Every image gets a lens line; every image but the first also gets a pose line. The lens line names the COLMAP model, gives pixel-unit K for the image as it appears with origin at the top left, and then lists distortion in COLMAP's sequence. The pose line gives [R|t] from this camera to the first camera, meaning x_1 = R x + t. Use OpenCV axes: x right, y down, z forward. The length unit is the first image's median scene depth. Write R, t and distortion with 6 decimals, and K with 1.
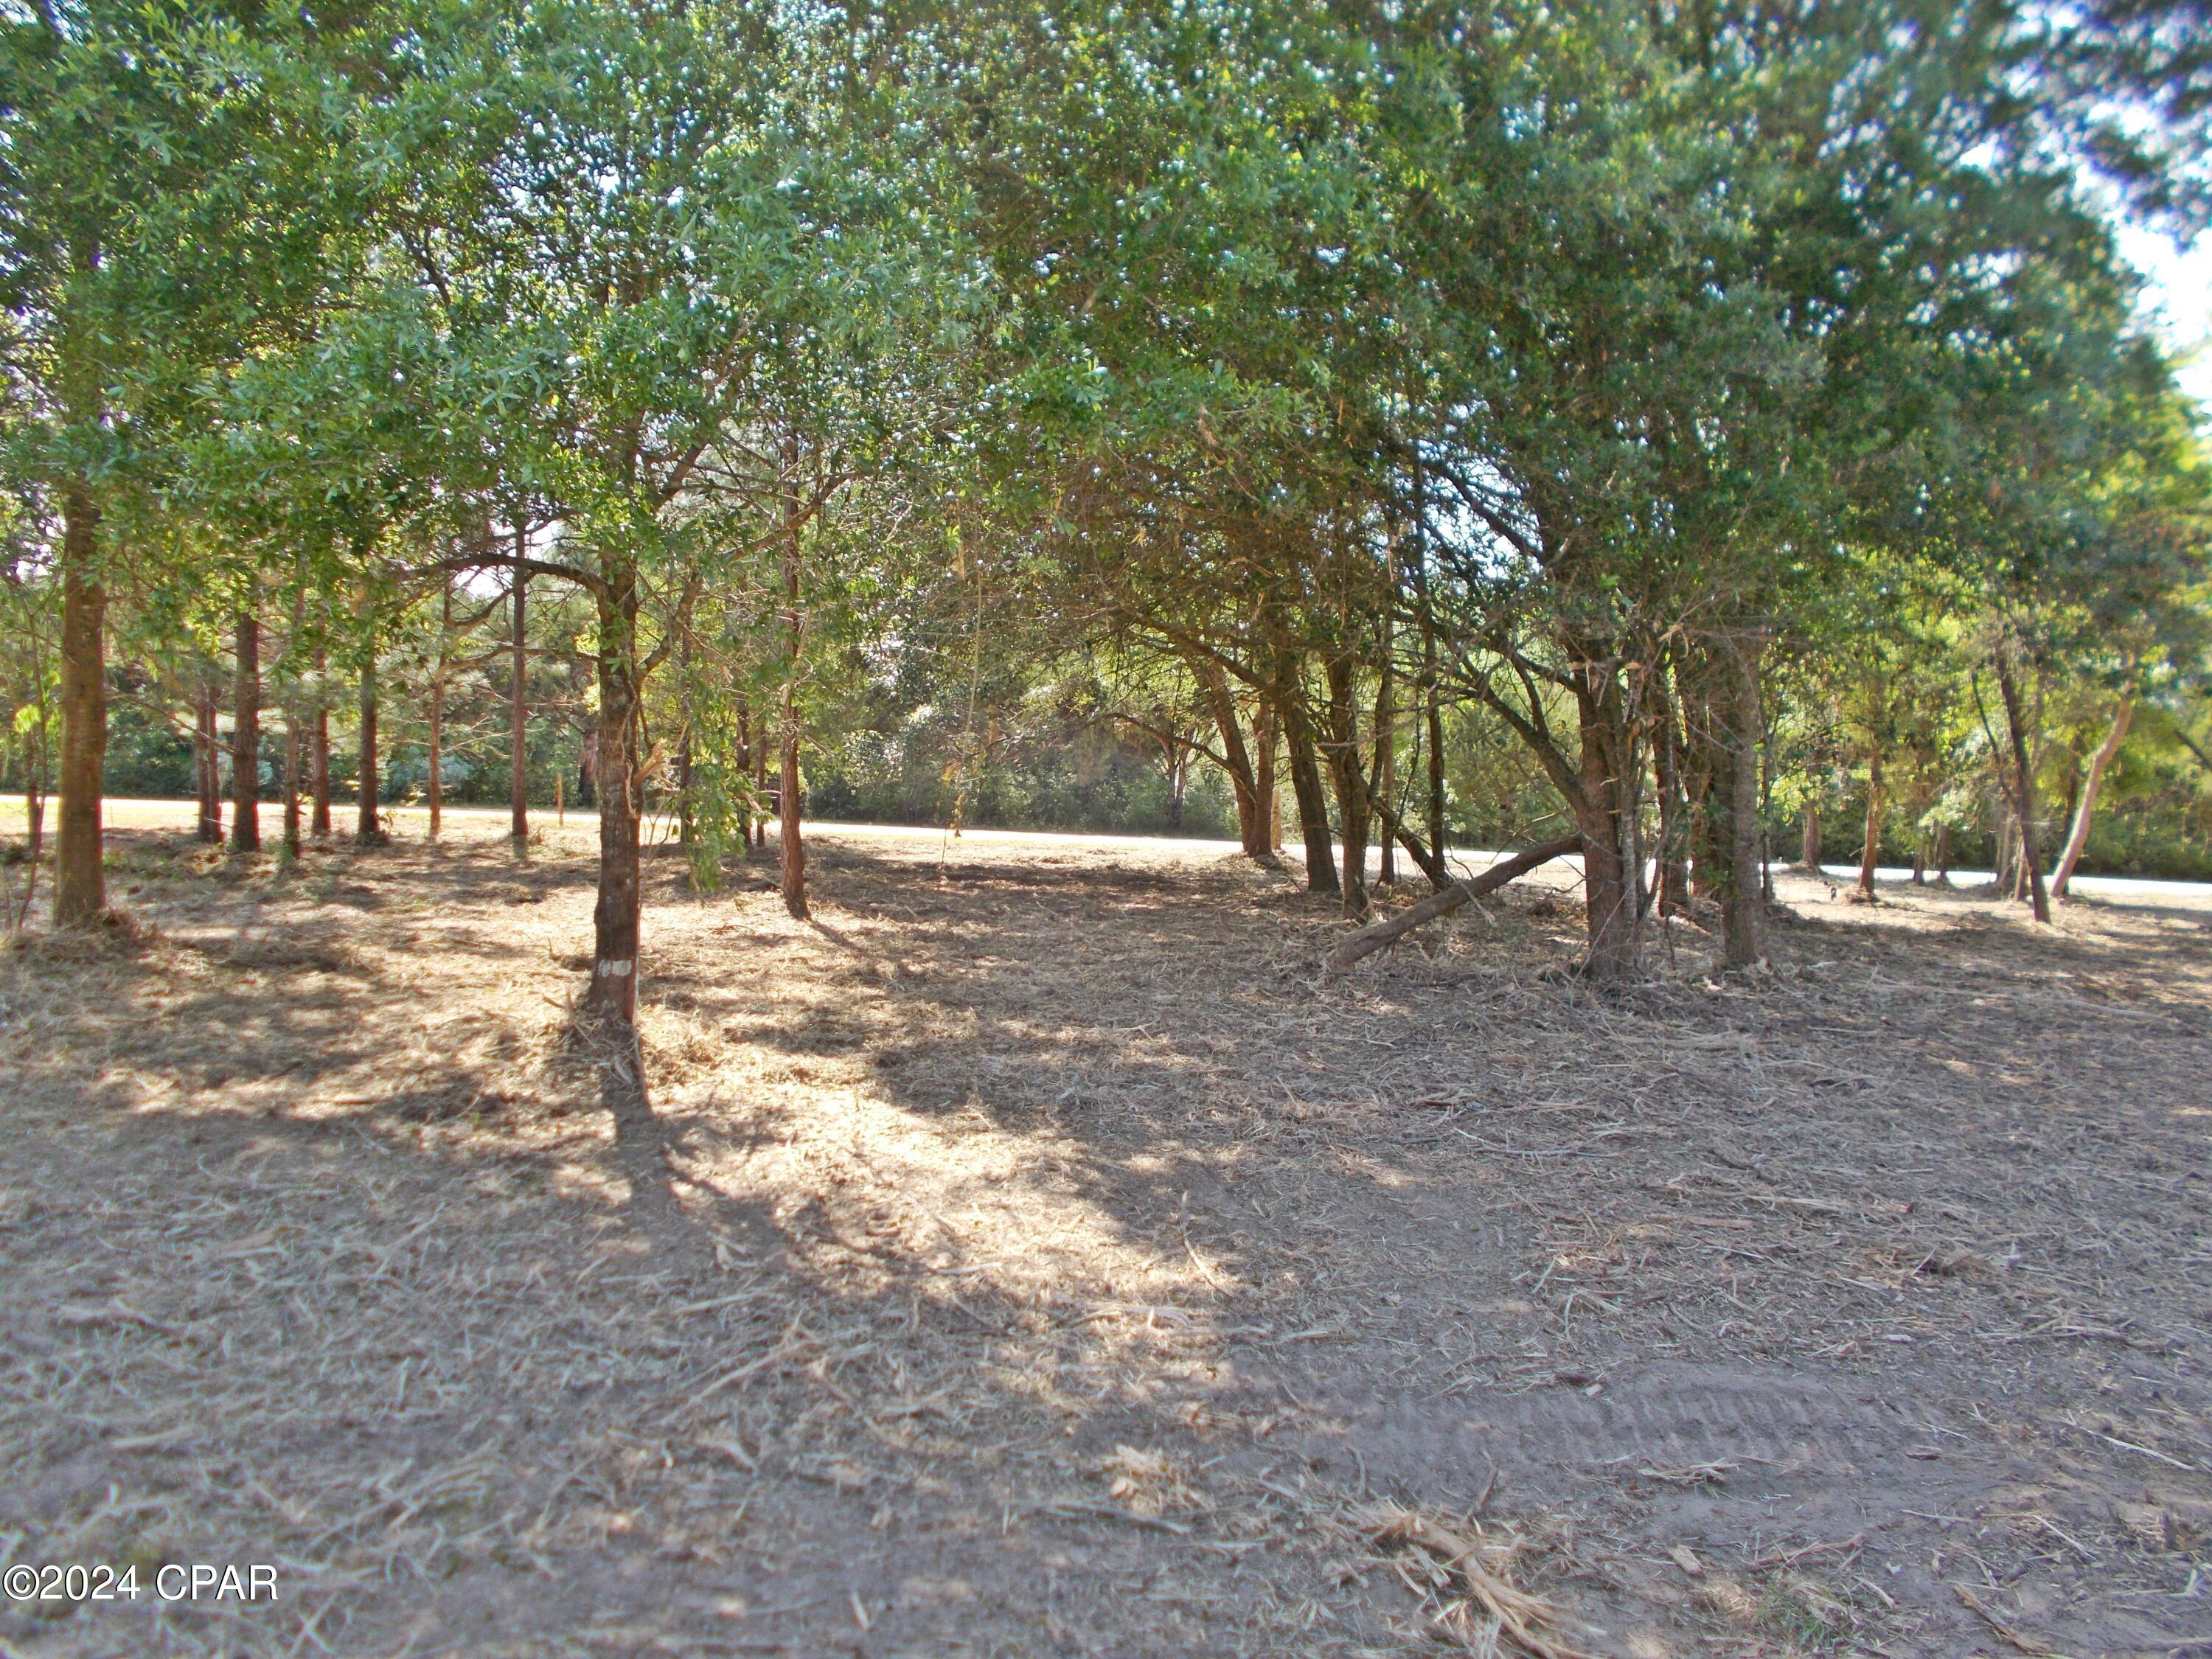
lens RADIAL K [[1668.6, 0, 1106.0], [0, 1668.6, 829.5], [0, 0, 1]] dist [0.295282, 0.001291]
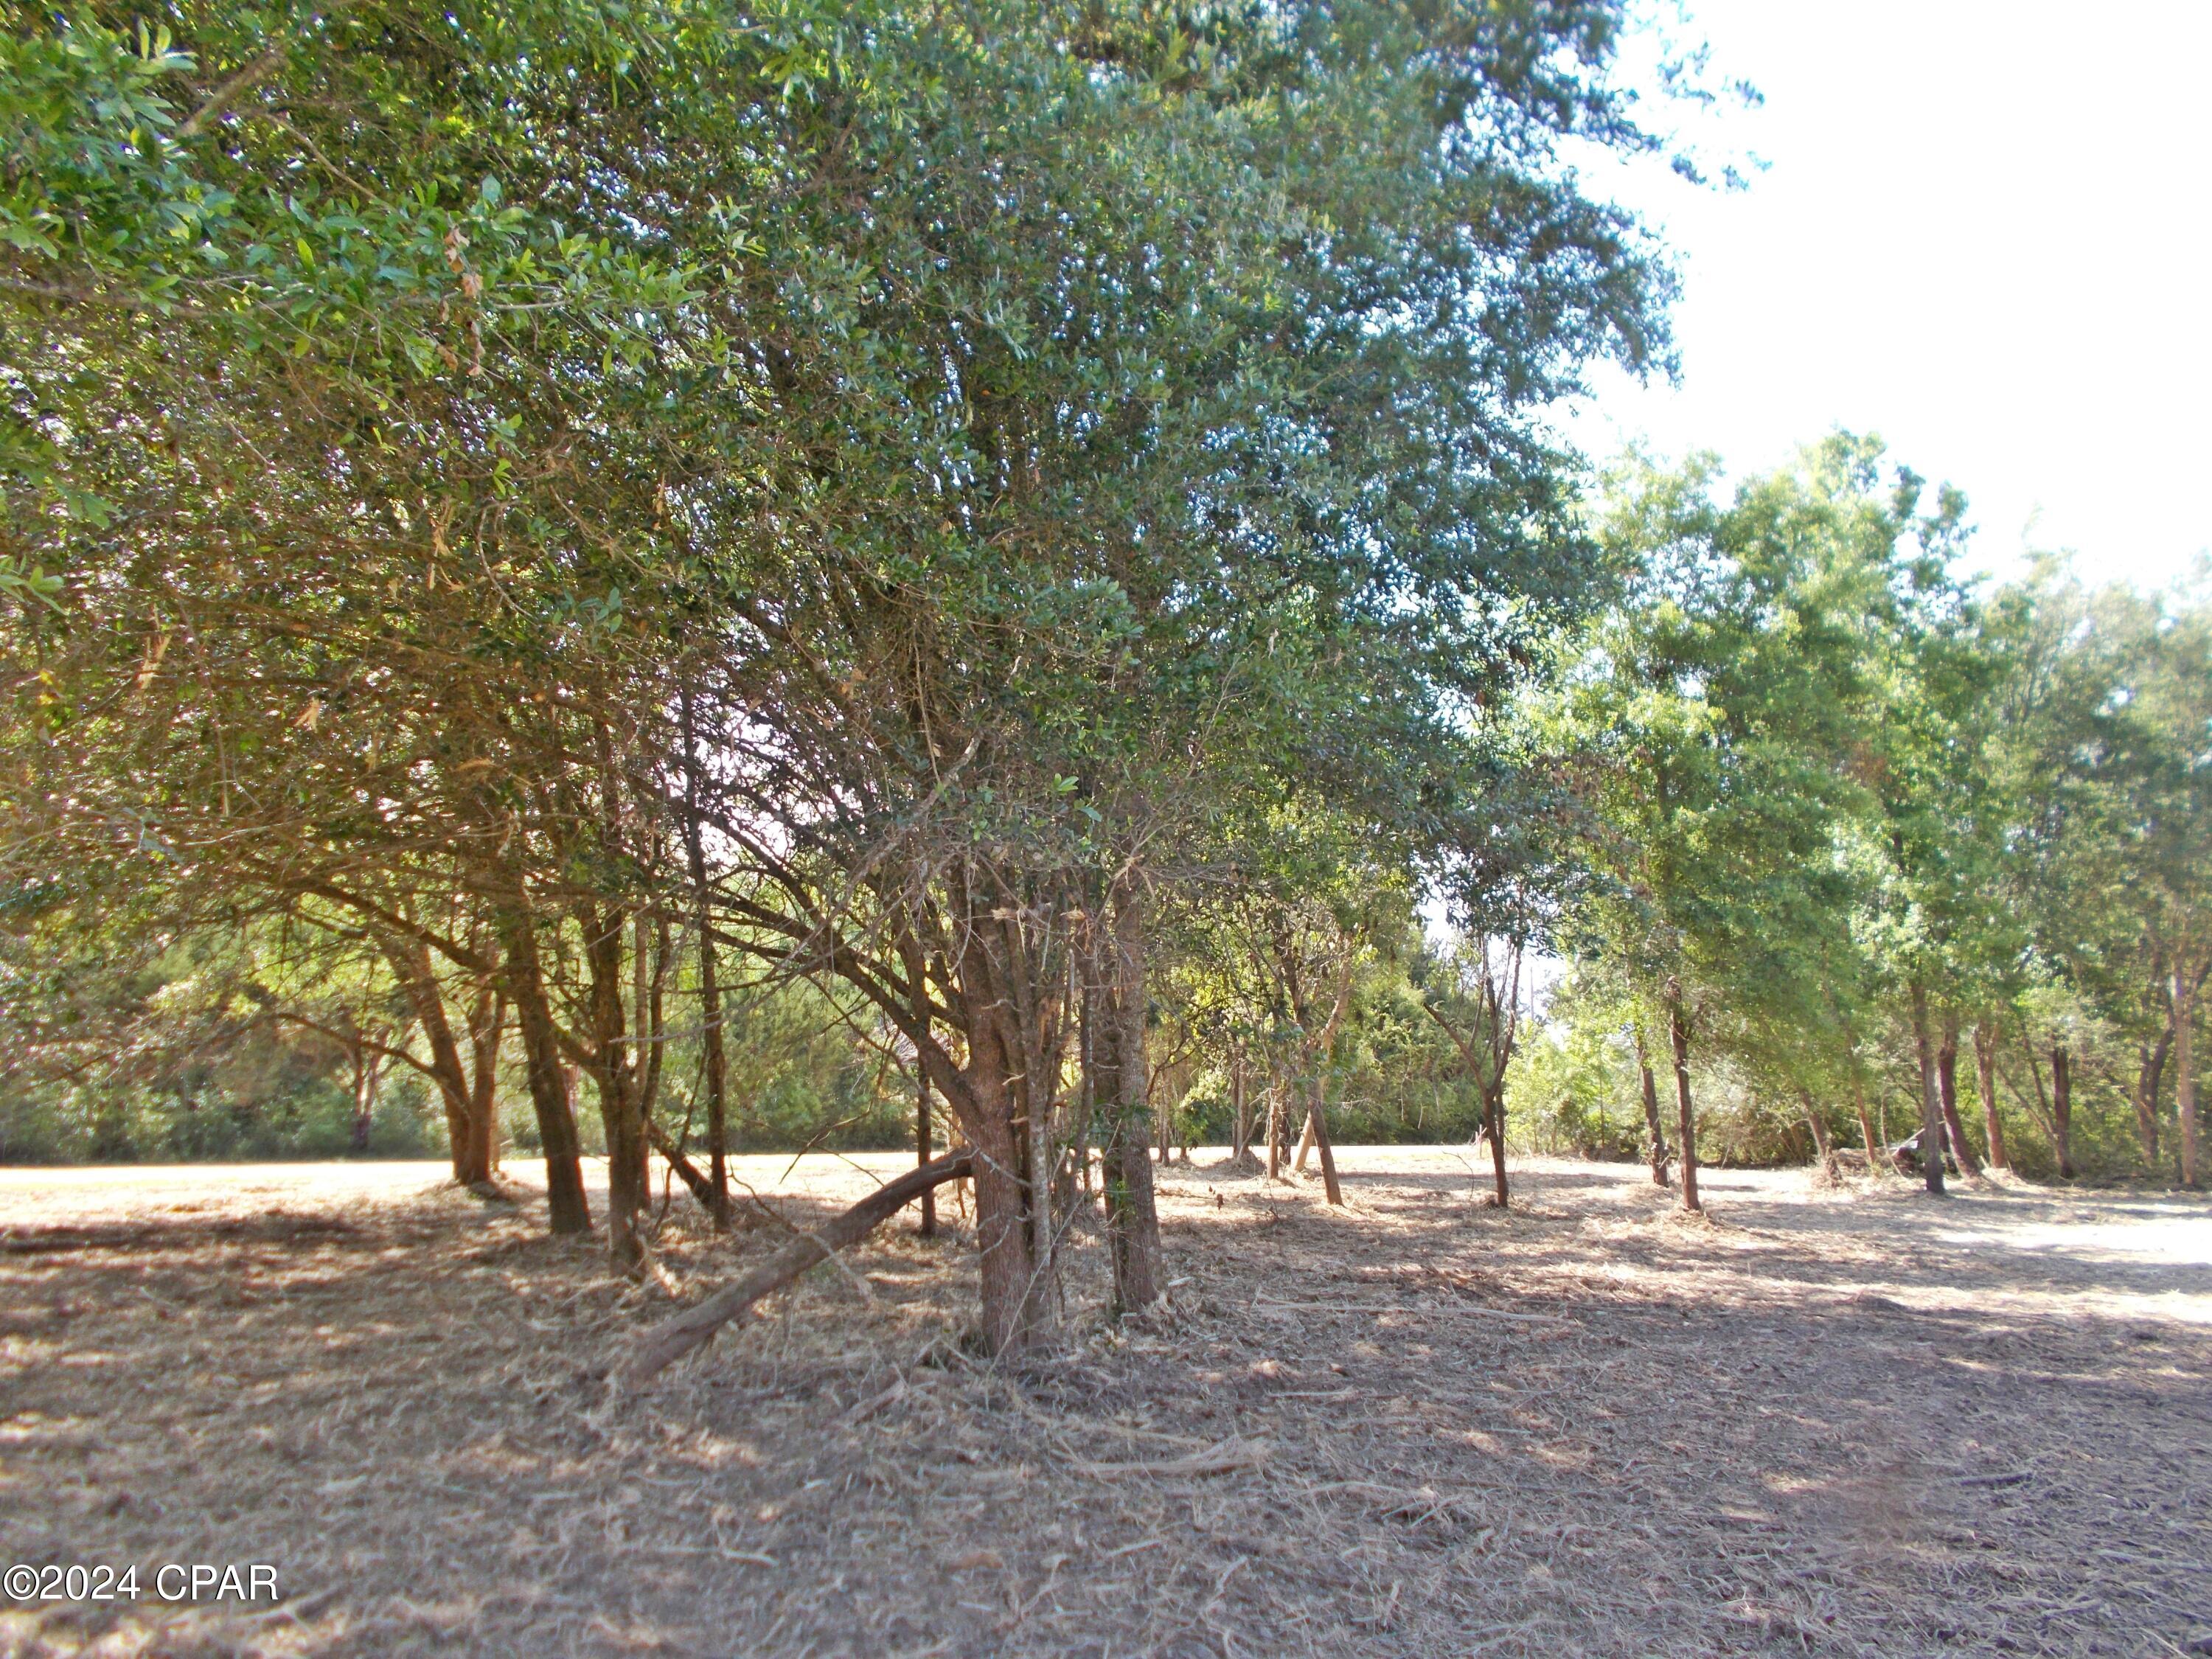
lens RADIAL K [[1677.4, 0, 1106.0], [0, 1677.4, 829.5], [0, 0, 1]] dist [0.008473, -0.001786]
pose [[0.897463, 0.015359, 0.440822, 0.004887], [0.061036, 0.985455, -0.158597, -0.006599], [-0.436846, 0.169241, 0.883472, 0.129846]]
